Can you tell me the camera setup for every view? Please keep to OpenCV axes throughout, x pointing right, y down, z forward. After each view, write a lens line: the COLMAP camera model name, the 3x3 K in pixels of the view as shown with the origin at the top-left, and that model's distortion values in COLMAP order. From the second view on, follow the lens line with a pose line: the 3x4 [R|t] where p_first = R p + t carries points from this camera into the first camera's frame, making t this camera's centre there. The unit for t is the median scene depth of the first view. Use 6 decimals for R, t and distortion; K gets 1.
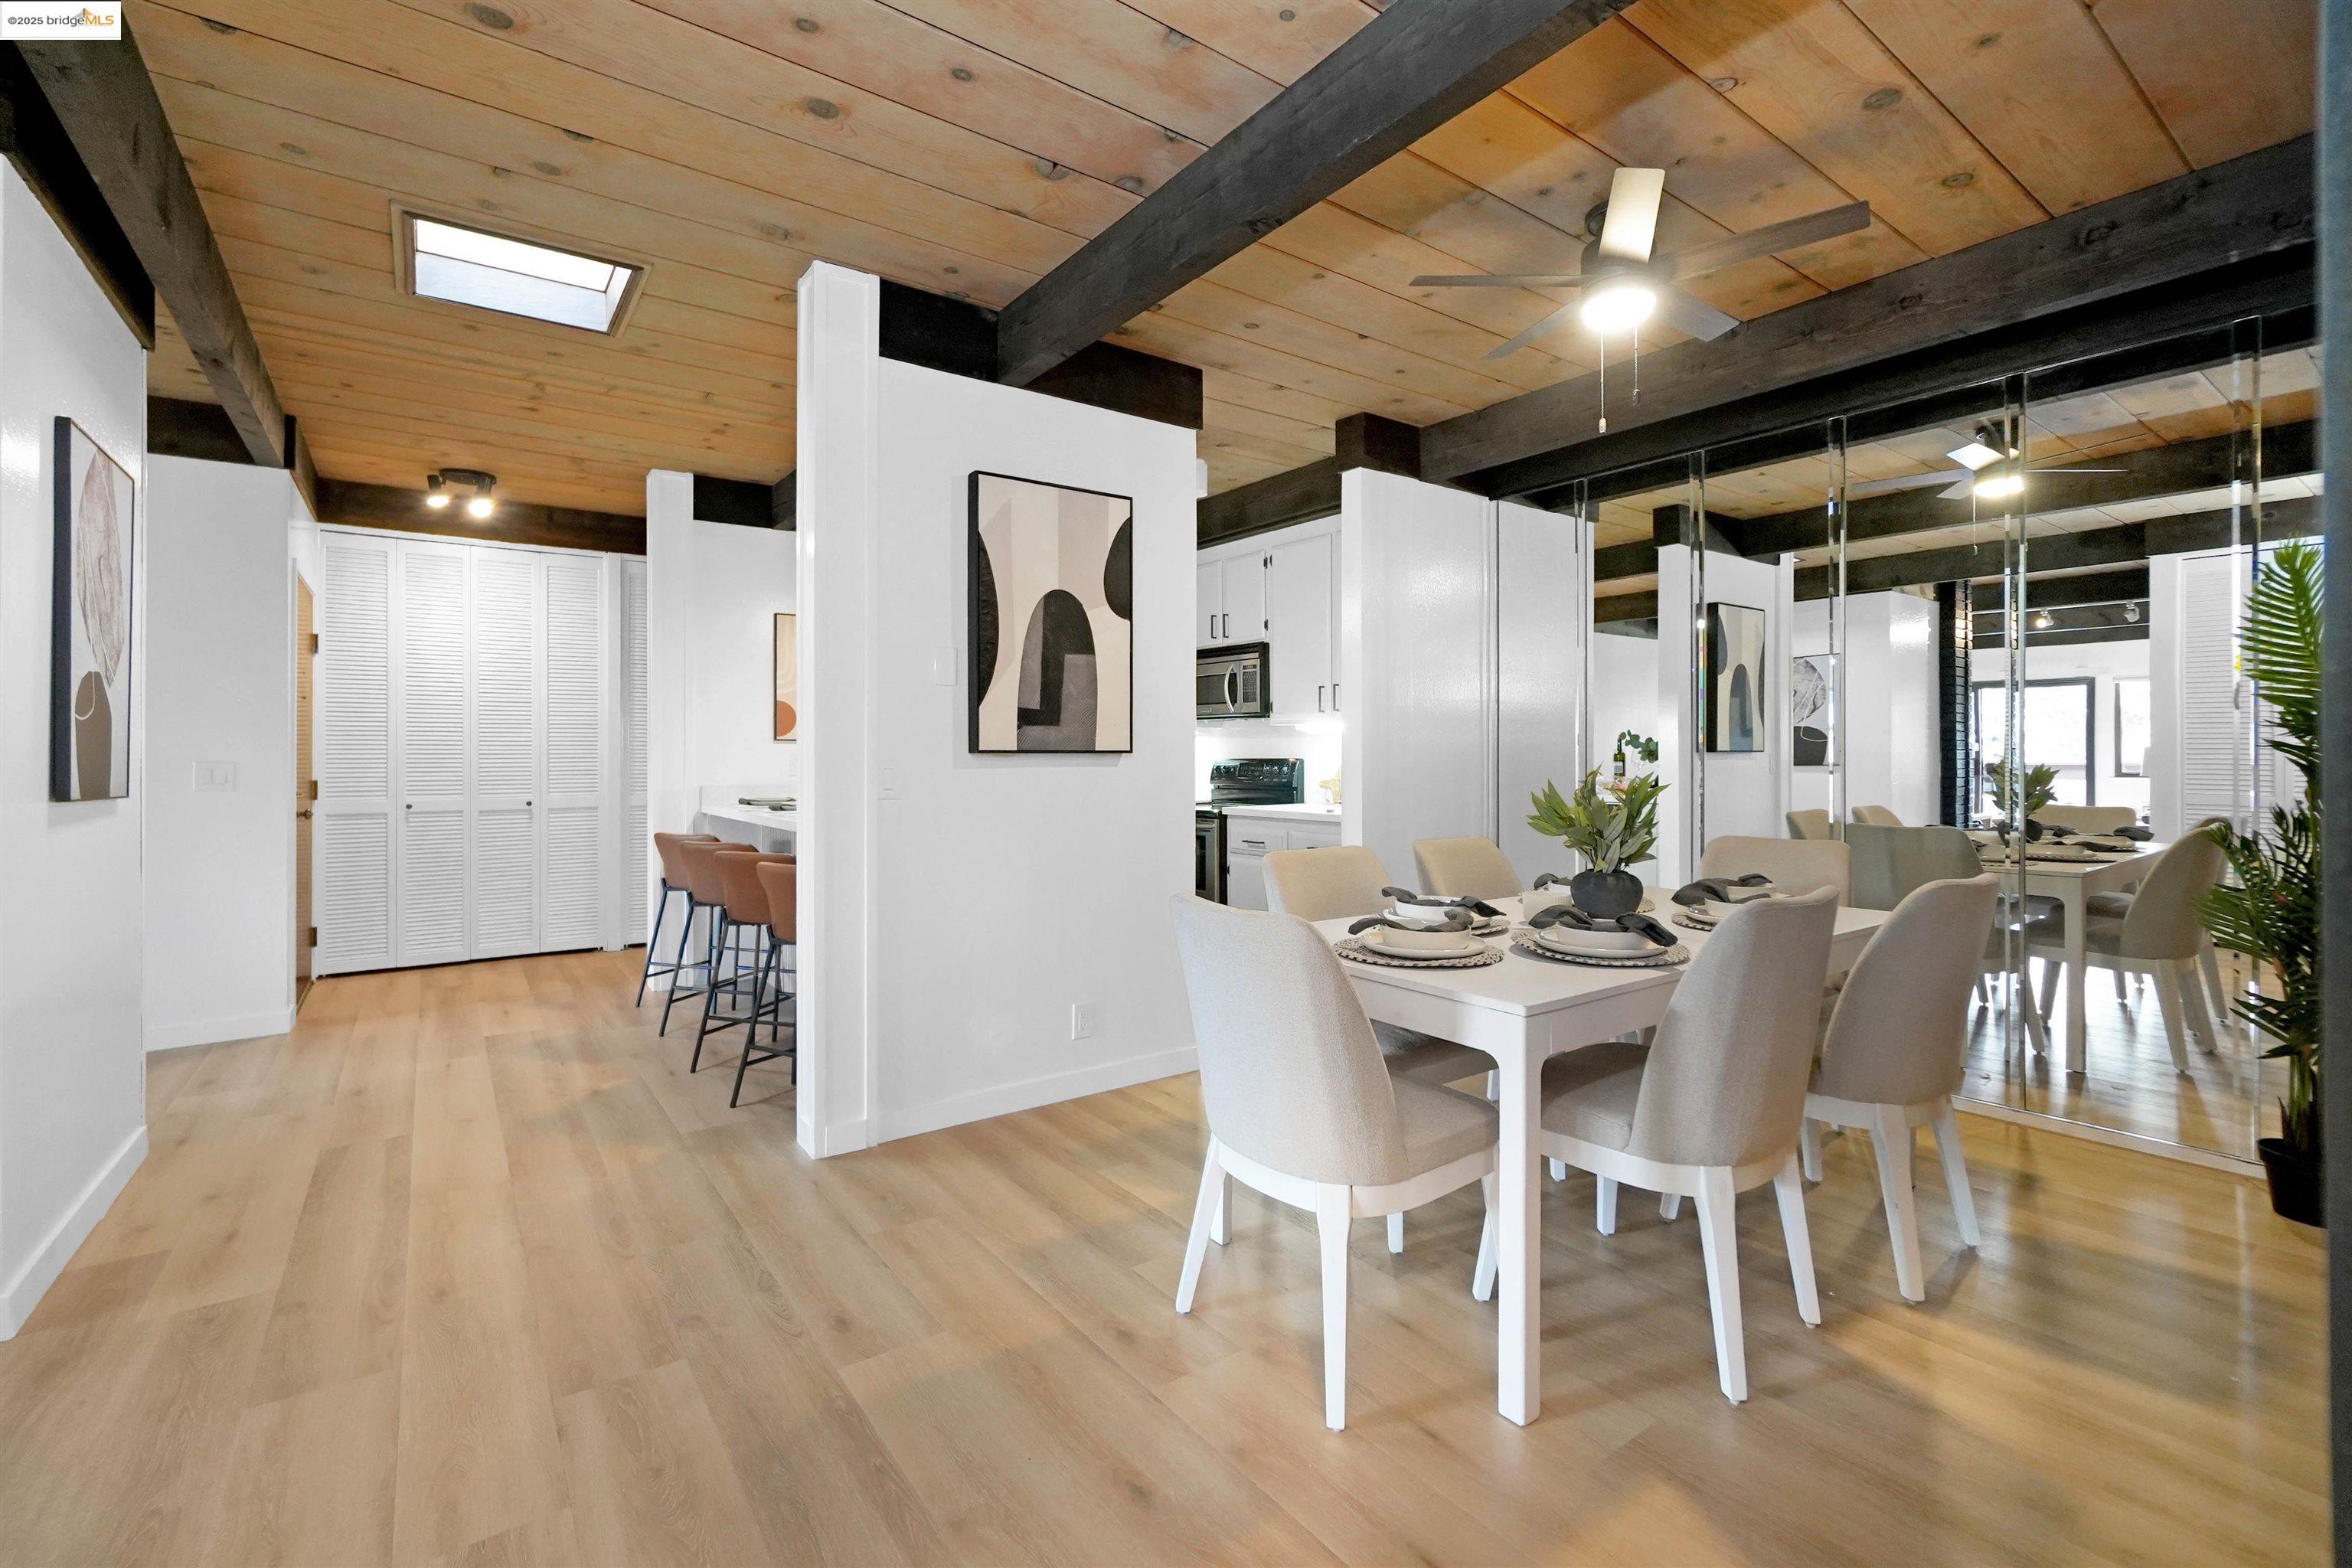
lens RADIAL K [[1007.6, 0, 1172.1], [0, 1007.6, 778.1], [0, 0, 1]] dist [0.002178, 0.000399]
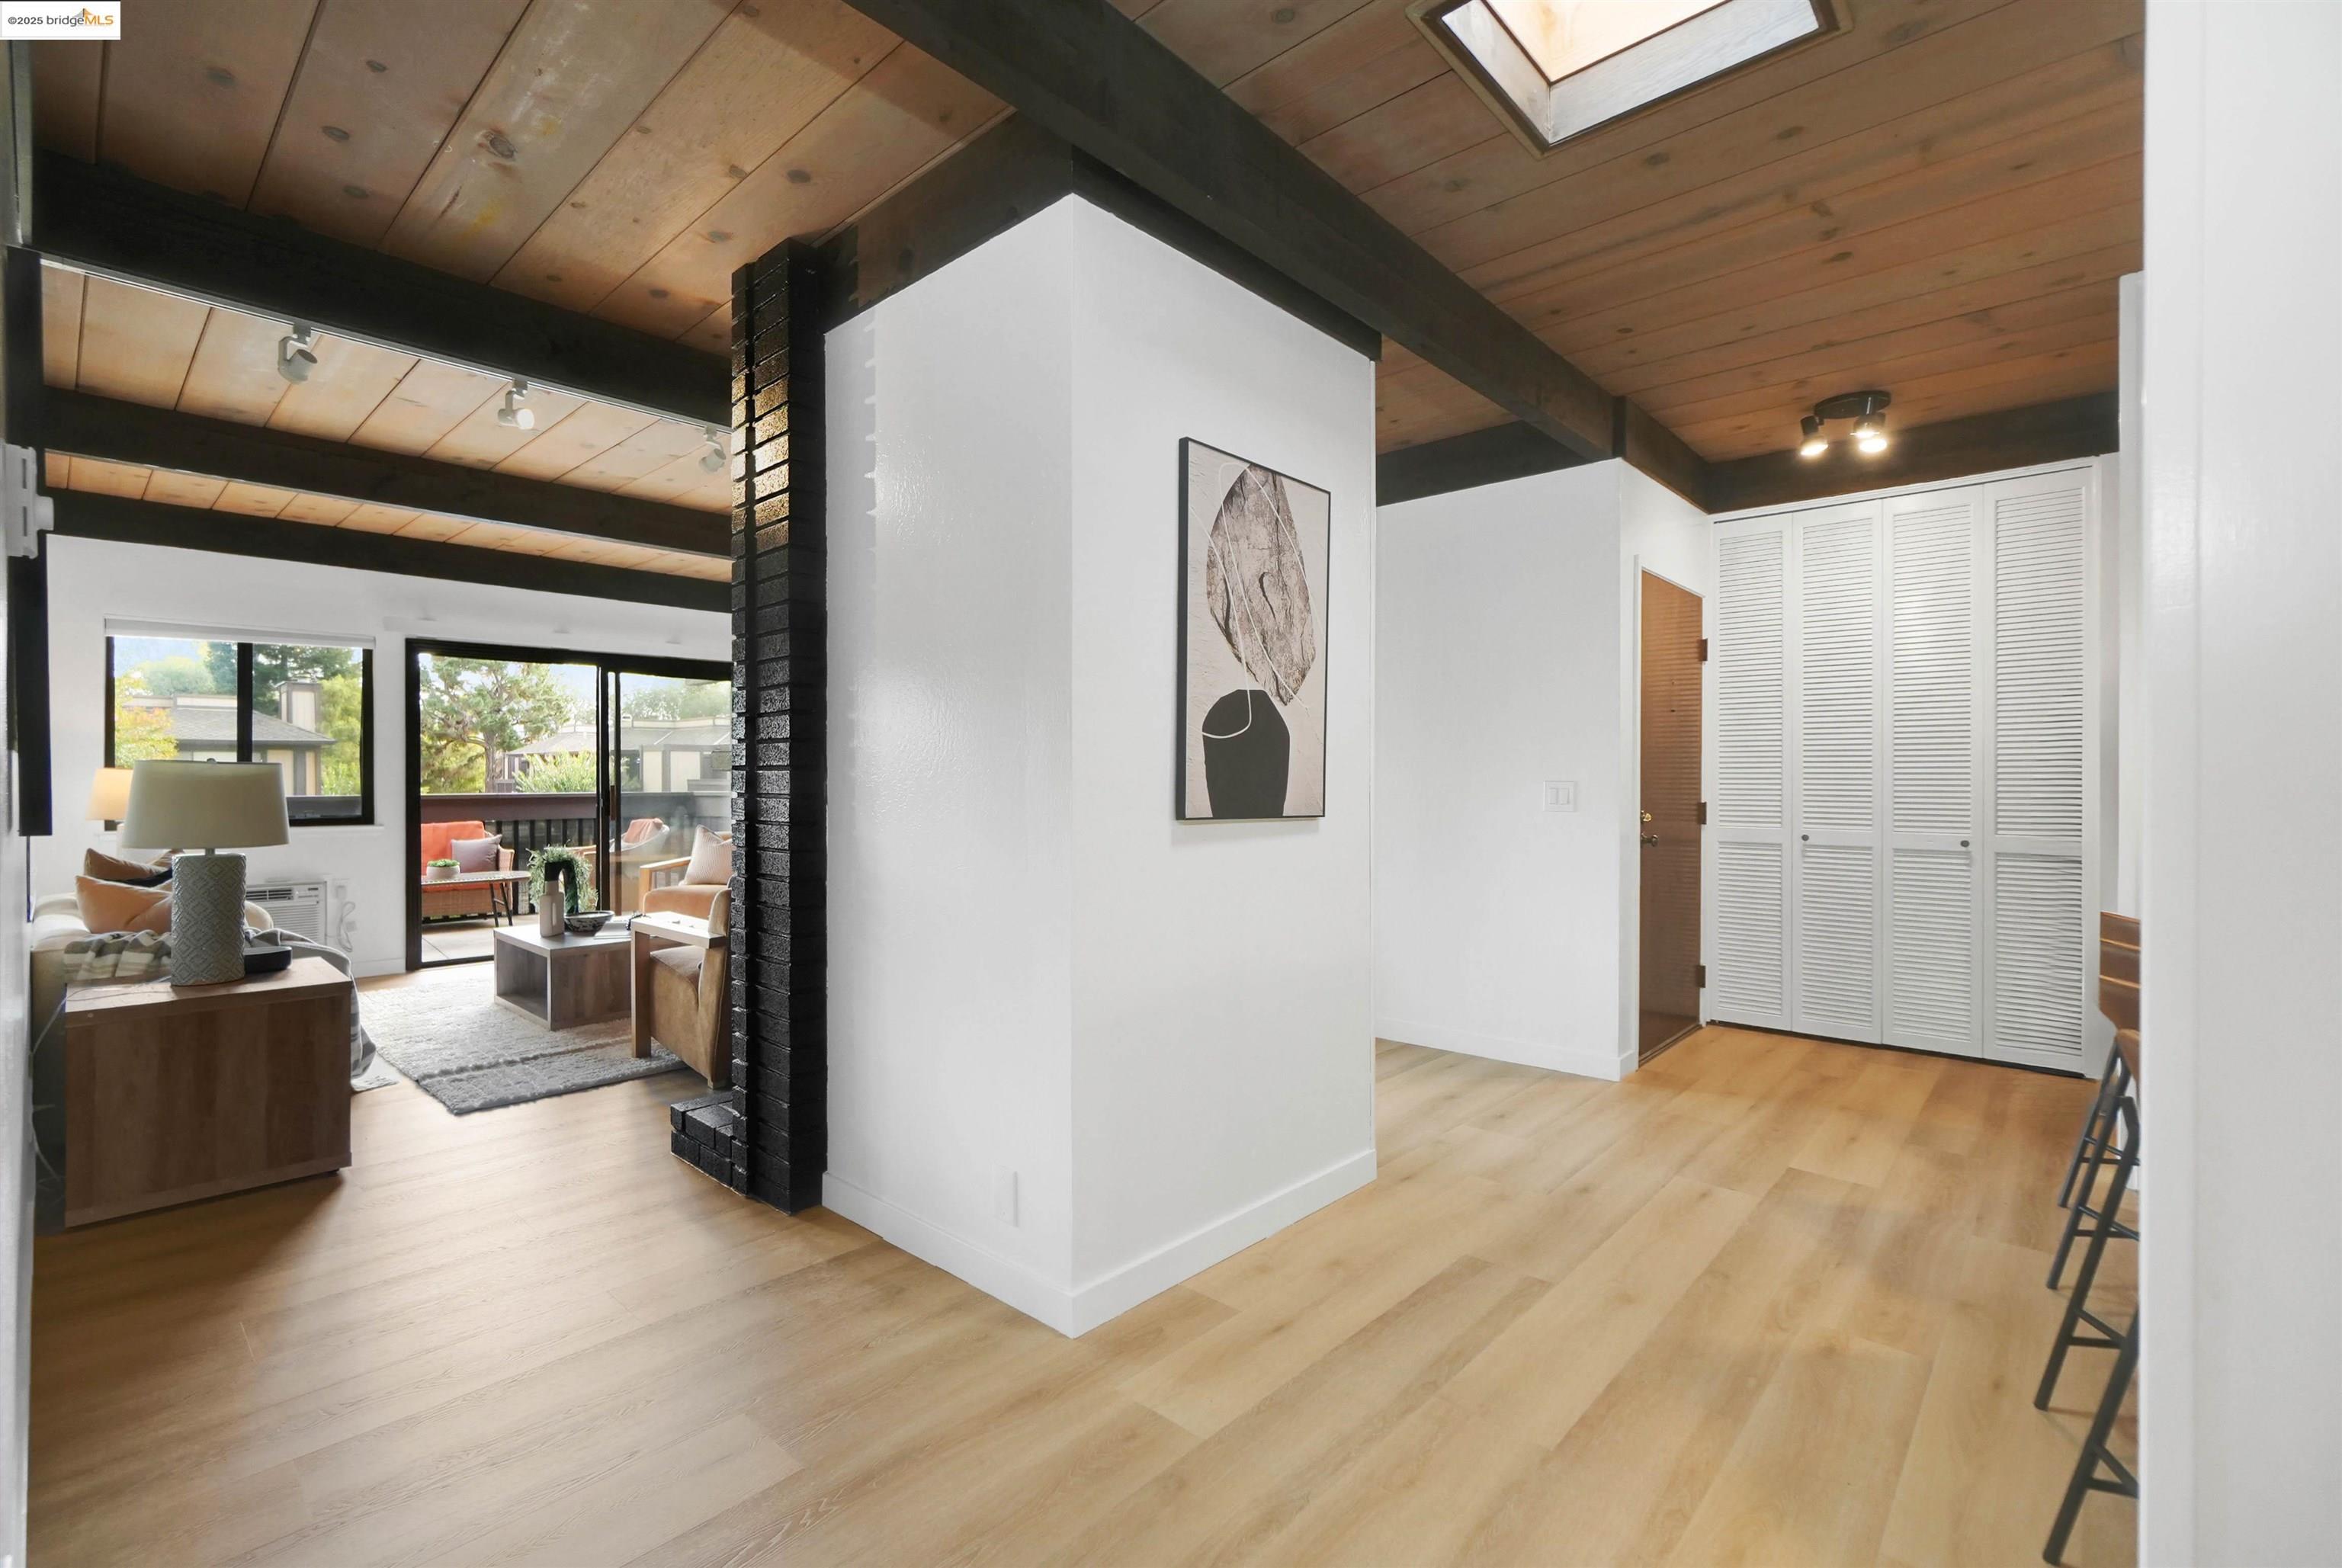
lens RADIAL K [[1035.0, 0, 1154.3], [0, 1035.0, 774.2], [0, 0, 1]] dist [0.002271, 0.000693]
pose [[0.193449, 0.001110, -0.981110, -0.057310], [-0.024896, 0.999683, -0.003777, -0.010434], [0.980794, 0.025156, 0.193416, 0.492674]]
